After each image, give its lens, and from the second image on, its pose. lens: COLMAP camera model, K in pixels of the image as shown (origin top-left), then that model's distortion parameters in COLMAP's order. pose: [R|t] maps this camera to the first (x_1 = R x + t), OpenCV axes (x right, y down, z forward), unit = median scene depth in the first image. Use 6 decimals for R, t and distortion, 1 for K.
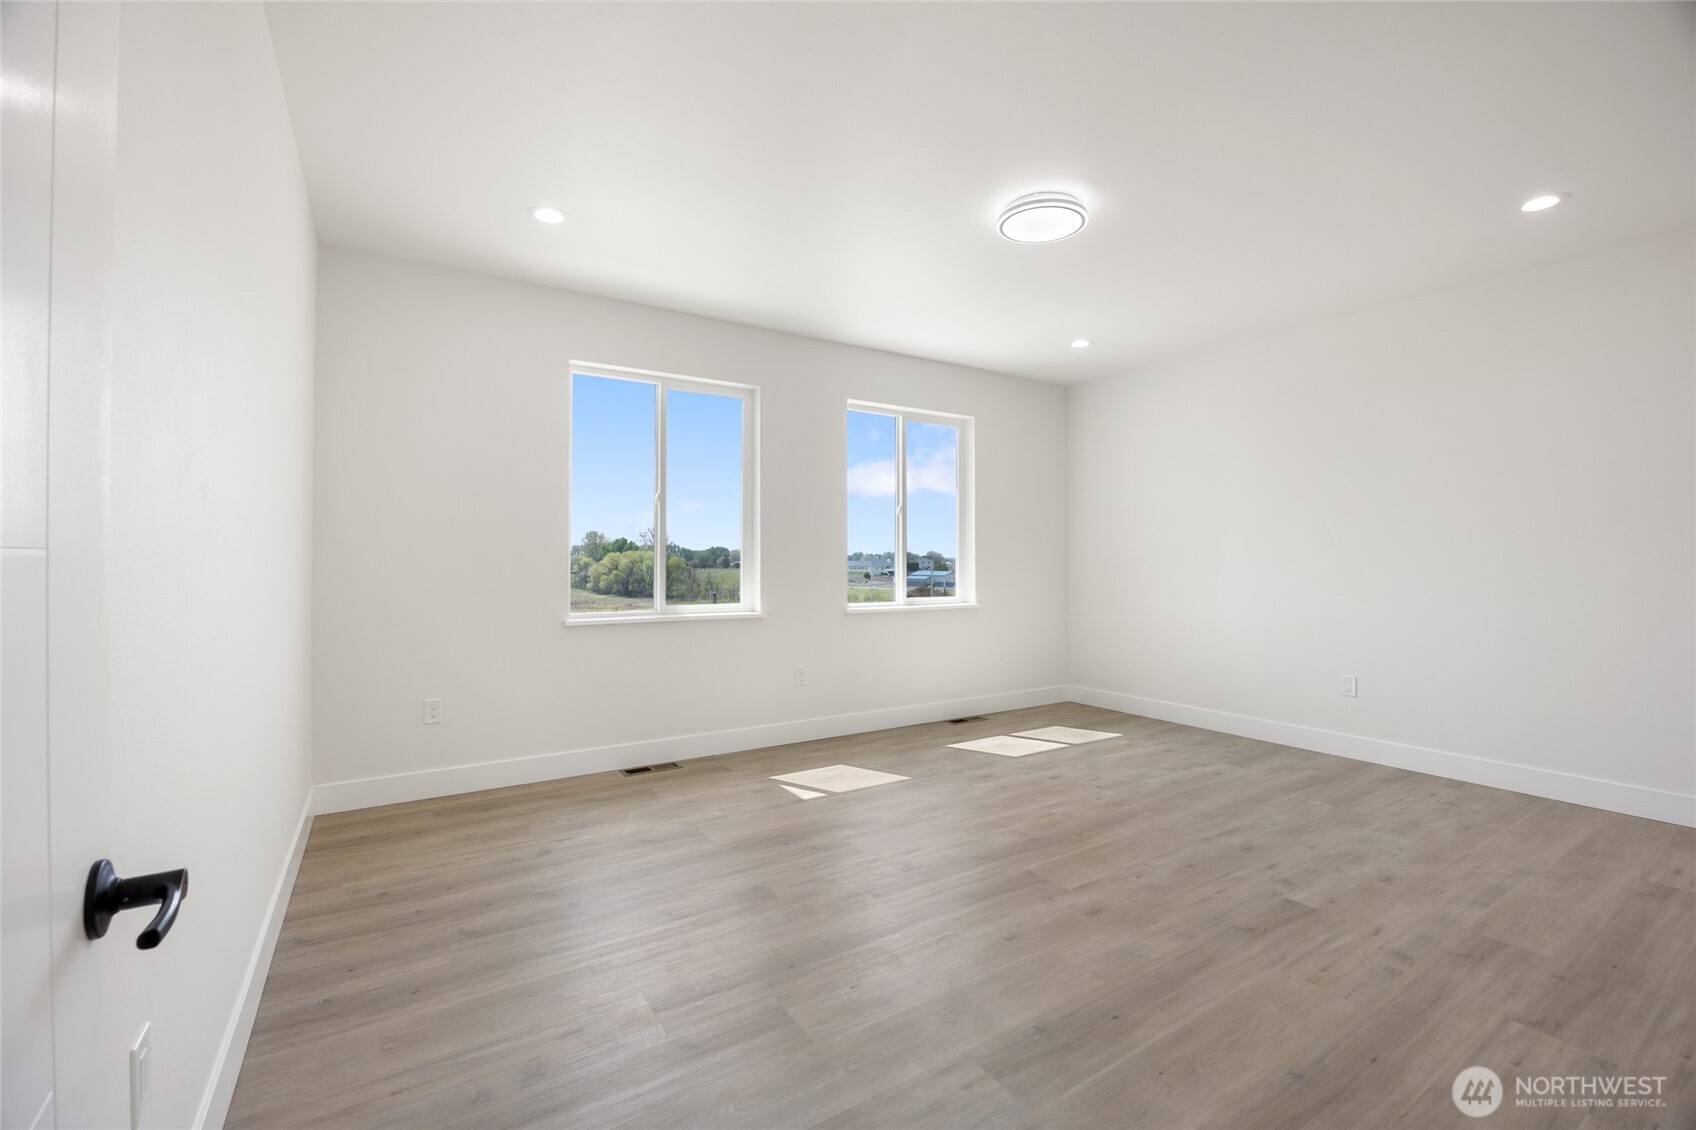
lens RADIAL K [[719.5, 0, 847.7], [0, 719.5, 566.3], [0, 0, 1]] dist [-0.017196, 0.000127]
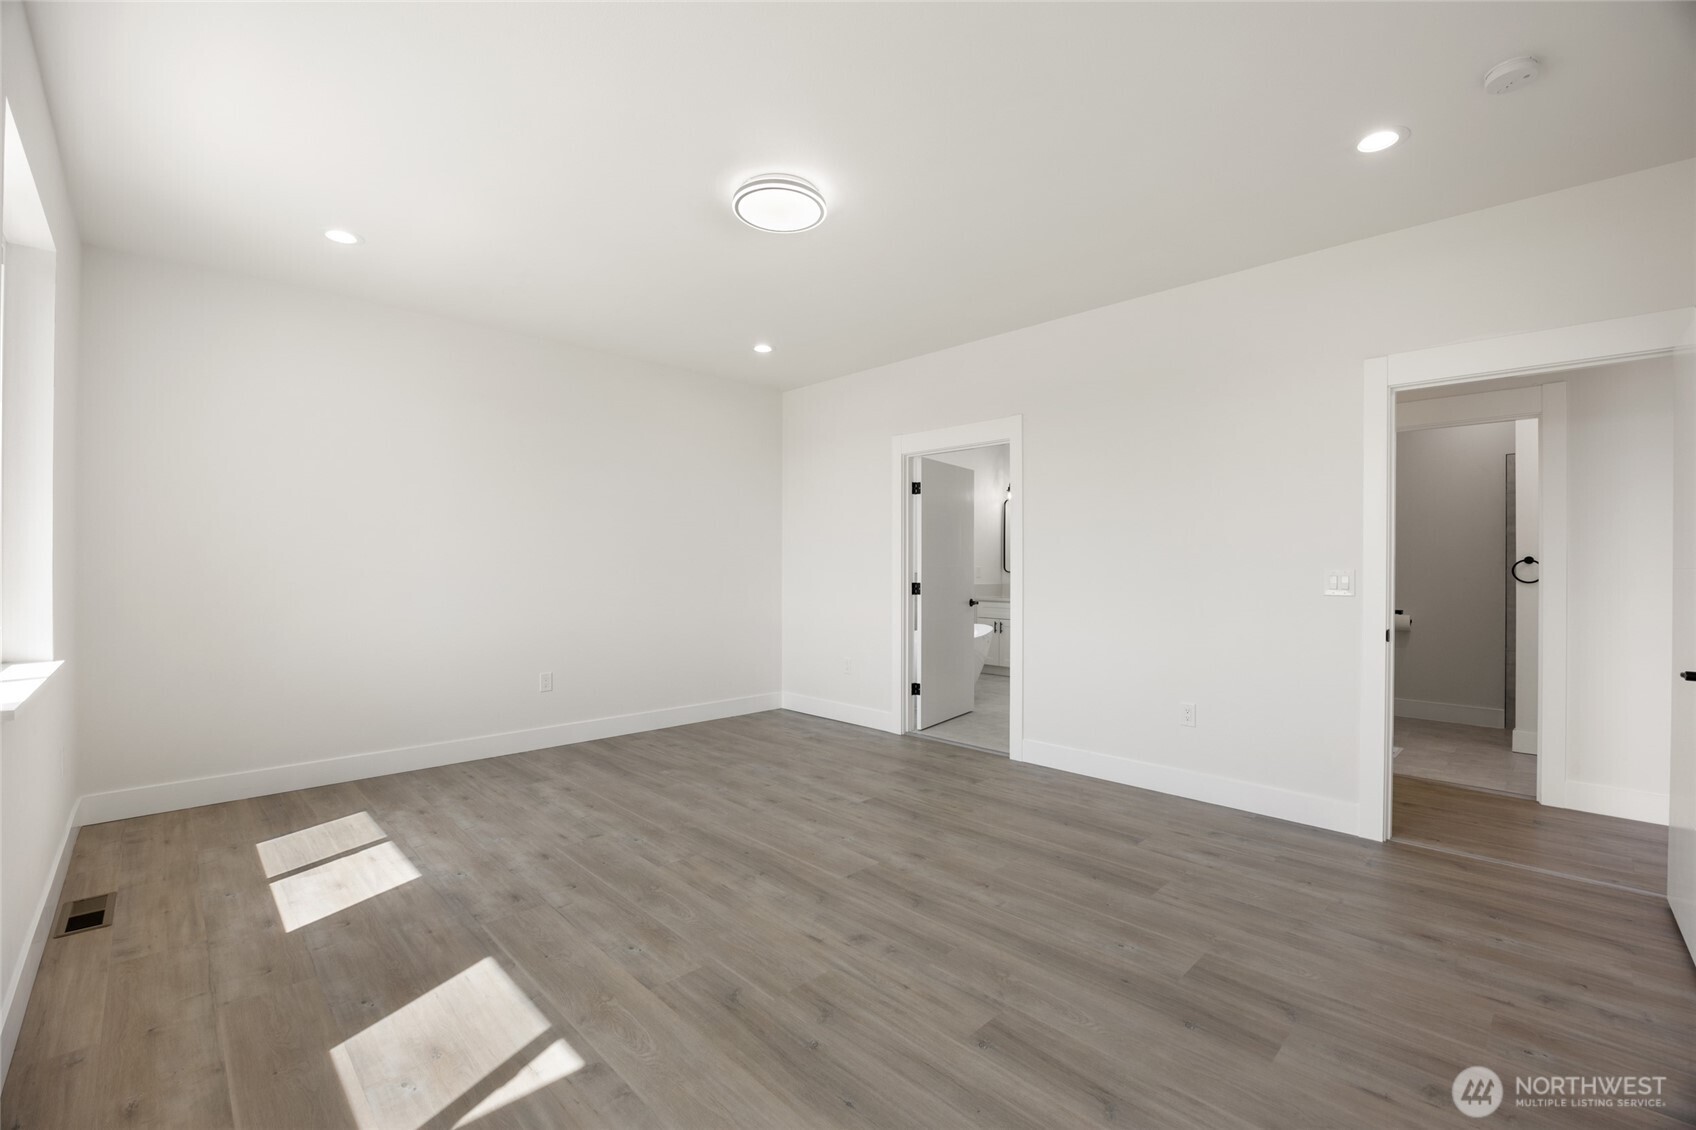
lens RADIAL K [[719.5, 0, 854.6], [0, 719.5, 573.0], [0, 0, 1]] dist [-0.017196, 0.000127]
pose [[-0.212320, -0.005571, 0.977184, -0.714328], [0.004051, 0.999970, 0.006582, -0.007872], [-0.977192, 0.005356, -0.212292, 1.172367]]
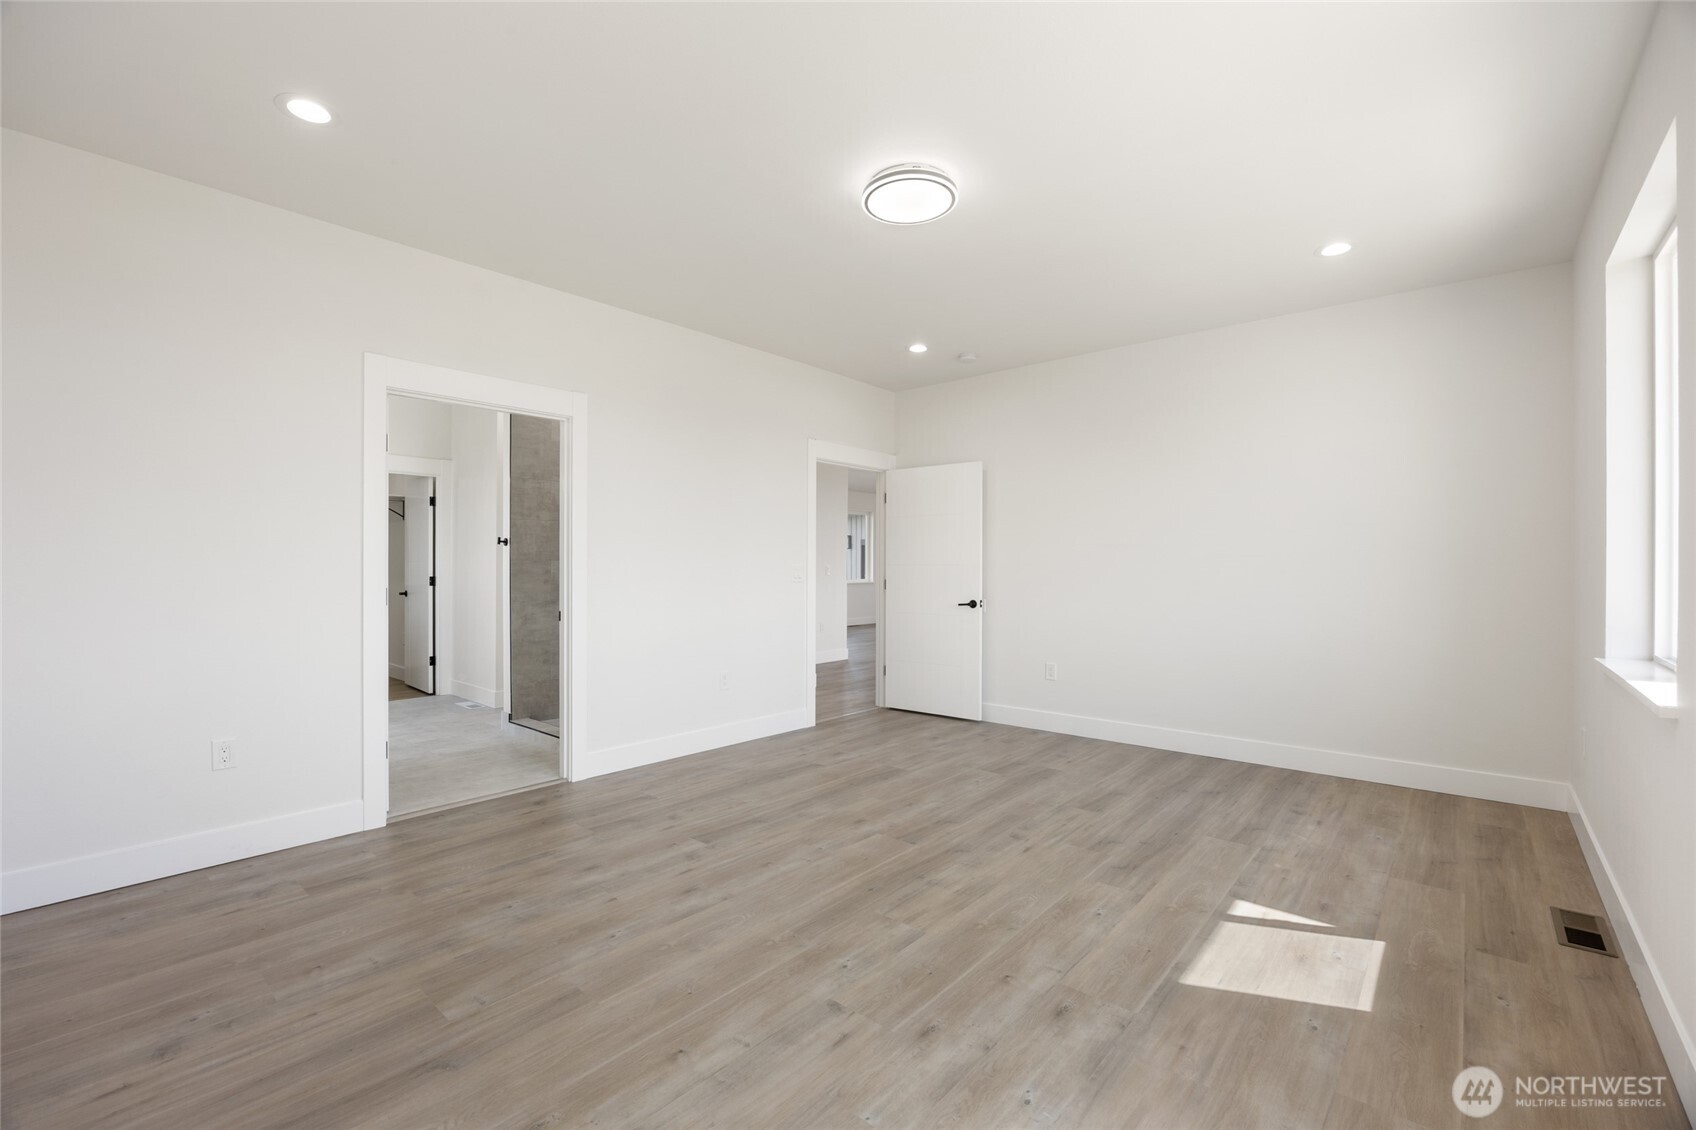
lens RADIAL K [[719.5, 0, 852.0], [0, 719.5, 561.6], [0, 0, 1]] dist [-0.017196, 0.000127]
pose [[-0.956629, -0.003360, -0.291289, 0.654968], [-0.003085, 0.999994, -0.001405, -0.012632], [0.291293, -0.000446, -0.956634, 1.992642]]
